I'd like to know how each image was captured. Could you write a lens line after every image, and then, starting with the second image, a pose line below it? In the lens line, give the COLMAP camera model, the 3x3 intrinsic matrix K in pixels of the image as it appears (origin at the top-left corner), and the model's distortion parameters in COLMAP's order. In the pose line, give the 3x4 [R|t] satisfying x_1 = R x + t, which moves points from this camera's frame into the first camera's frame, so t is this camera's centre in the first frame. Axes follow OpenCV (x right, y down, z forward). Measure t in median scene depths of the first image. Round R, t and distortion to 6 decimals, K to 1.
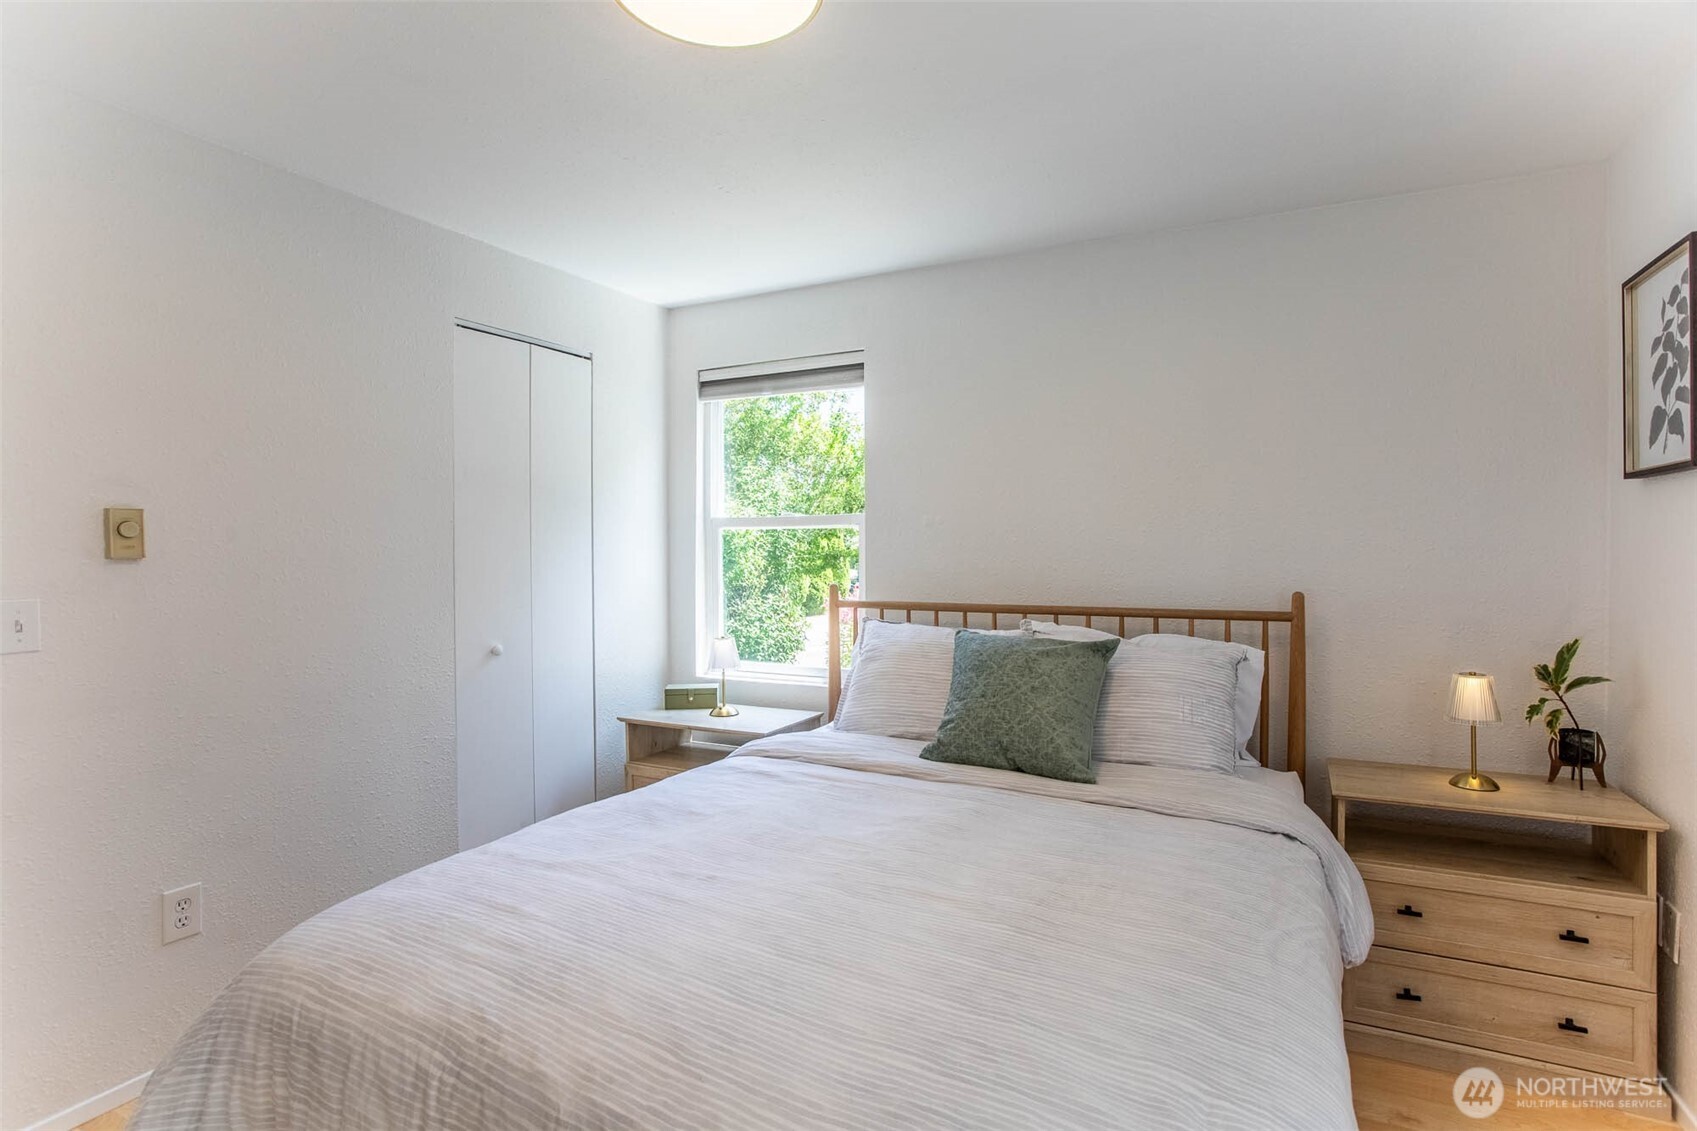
lens RADIAL K [[865.0, 0, 848.5], [0, 865.0, 565.5], [0, 0, 1]] dist [-0.073101, 0.027503]
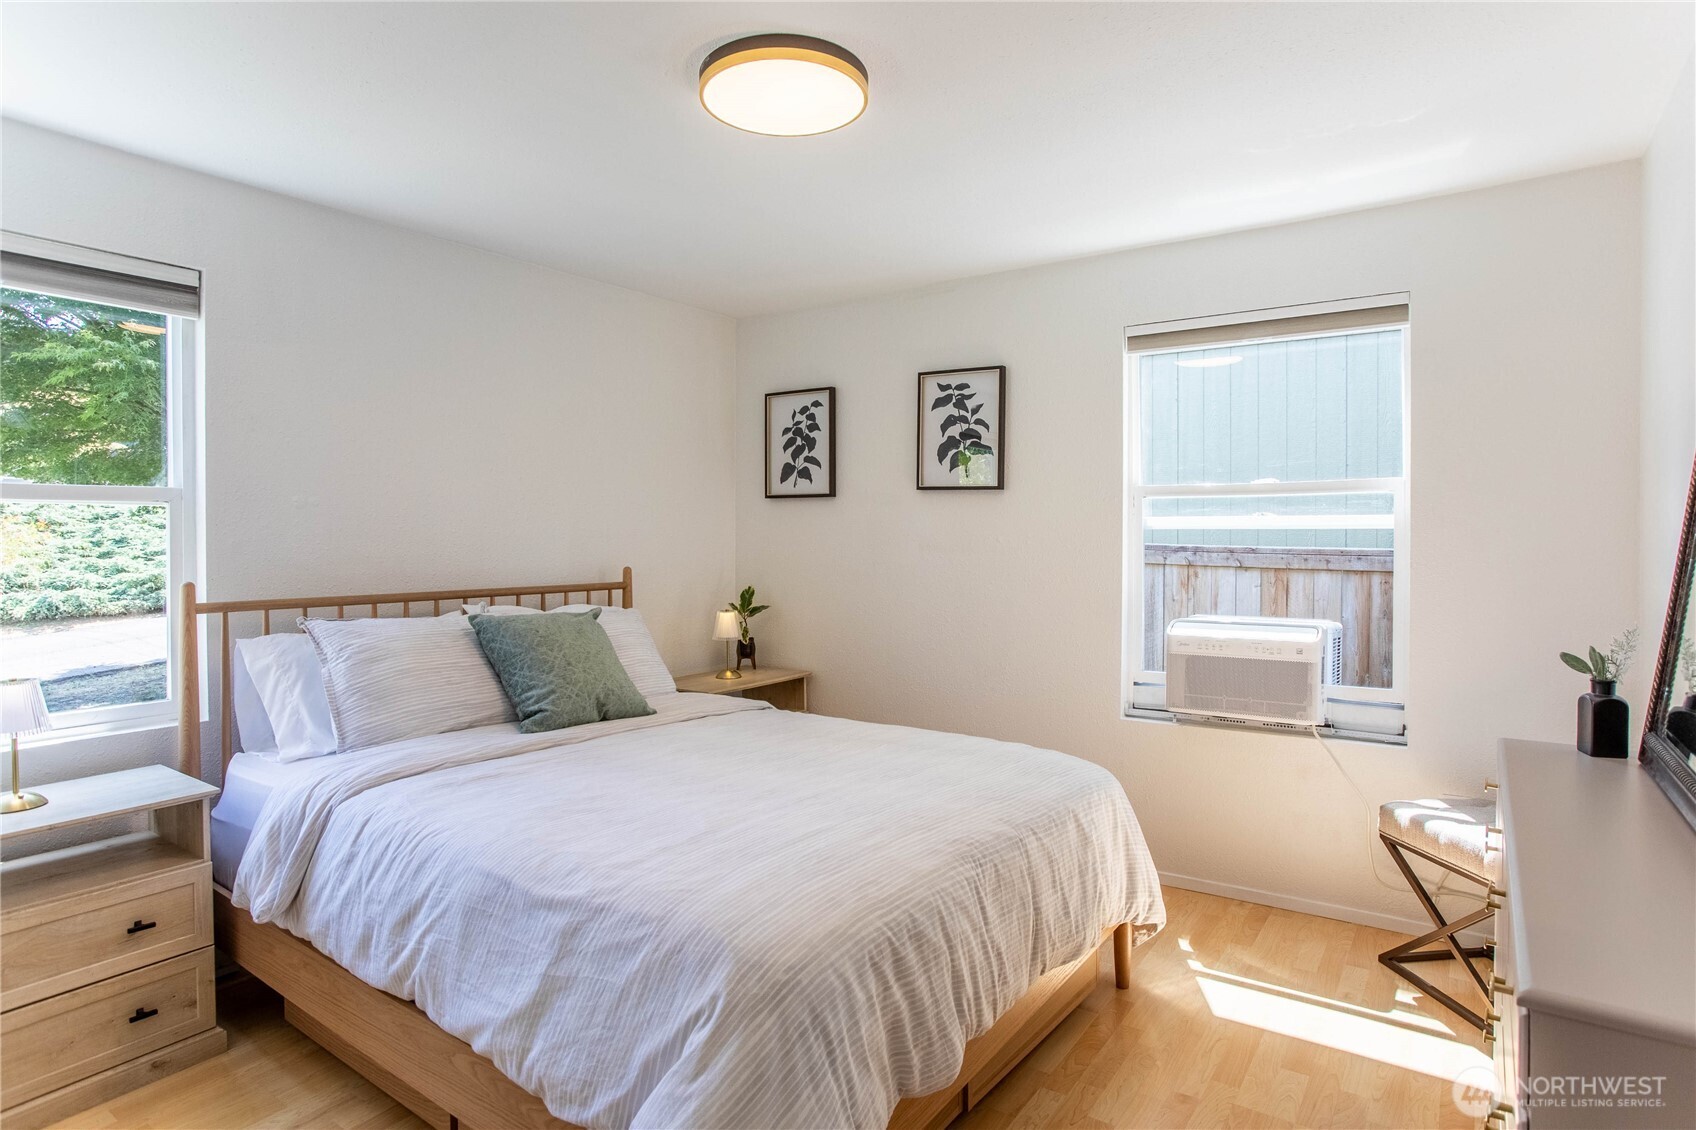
lens RADIAL K [[944.9, 0, 890.4], [0, 944.9, 559.7], [0, 0, 1]] dist [-0.043160, 0.050467]
pose [[0.106891, -0.025744, 0.993937, -1.093010], [0.016050, 0.999579, 0.024164, -0.012222], [-0.994141, 0.013369, 0.107260, 0.466294]]
